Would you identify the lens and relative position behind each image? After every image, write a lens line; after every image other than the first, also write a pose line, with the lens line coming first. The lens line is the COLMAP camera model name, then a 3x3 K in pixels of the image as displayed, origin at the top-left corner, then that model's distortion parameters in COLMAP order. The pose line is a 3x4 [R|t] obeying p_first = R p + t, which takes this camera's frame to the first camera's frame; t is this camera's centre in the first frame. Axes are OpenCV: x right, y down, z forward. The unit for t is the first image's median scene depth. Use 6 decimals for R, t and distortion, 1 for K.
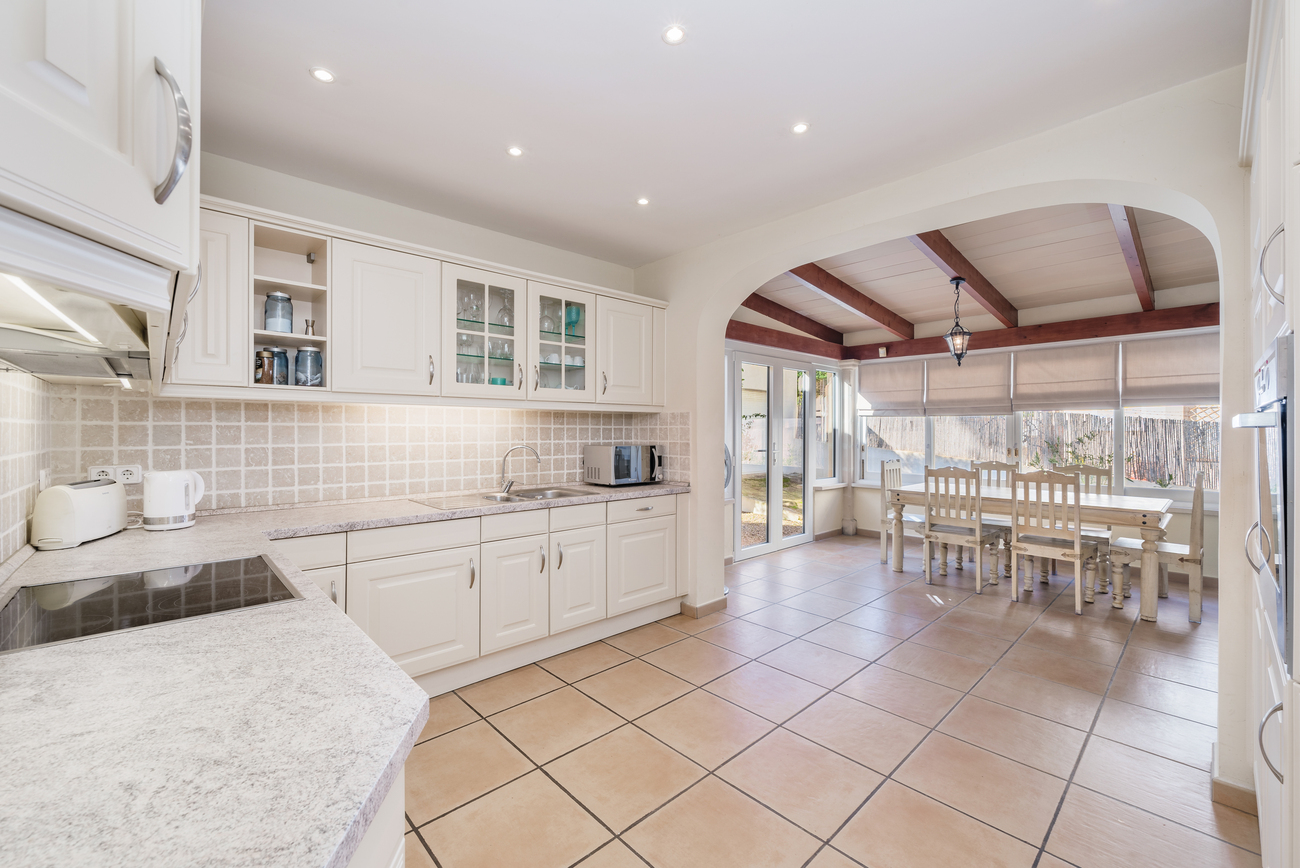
lens RADIAL K [[528.0, 0, 673.7], [0, 528.0, 429.6], [0, 0, 1]] dist [-0.000426, -0.000015]
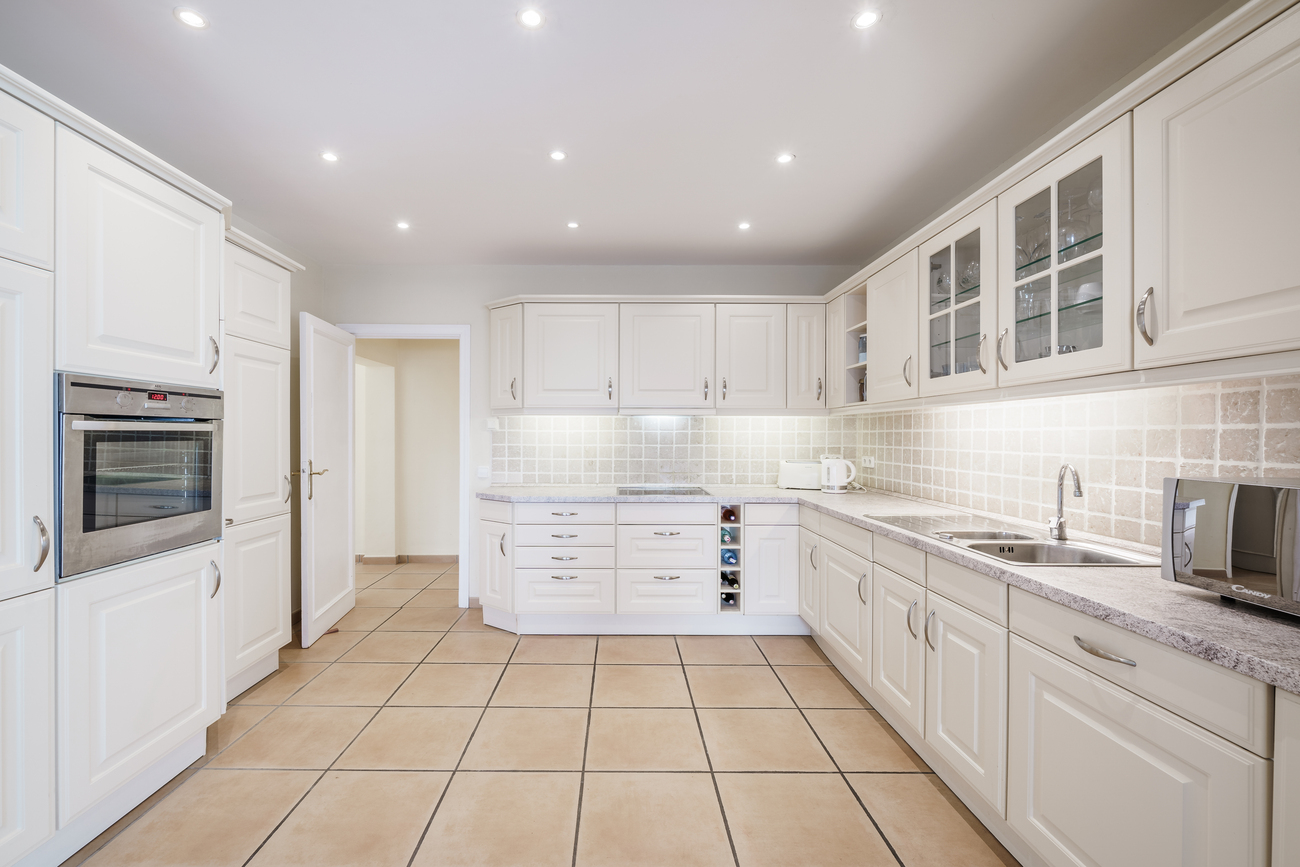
lens RADIAL K [[506.5, 0, 650.0], [0, 506.5, 433.5], [0, 0, 1]] dist [-0.000777, -0.000030]
pose [[-0.658736, -0.003894, -0.752364, 0.472045], [-0.001169, 0.999991, -0.004153, 0.001441], [0.752373, -0.001856, -0.658734, 1.136978]]
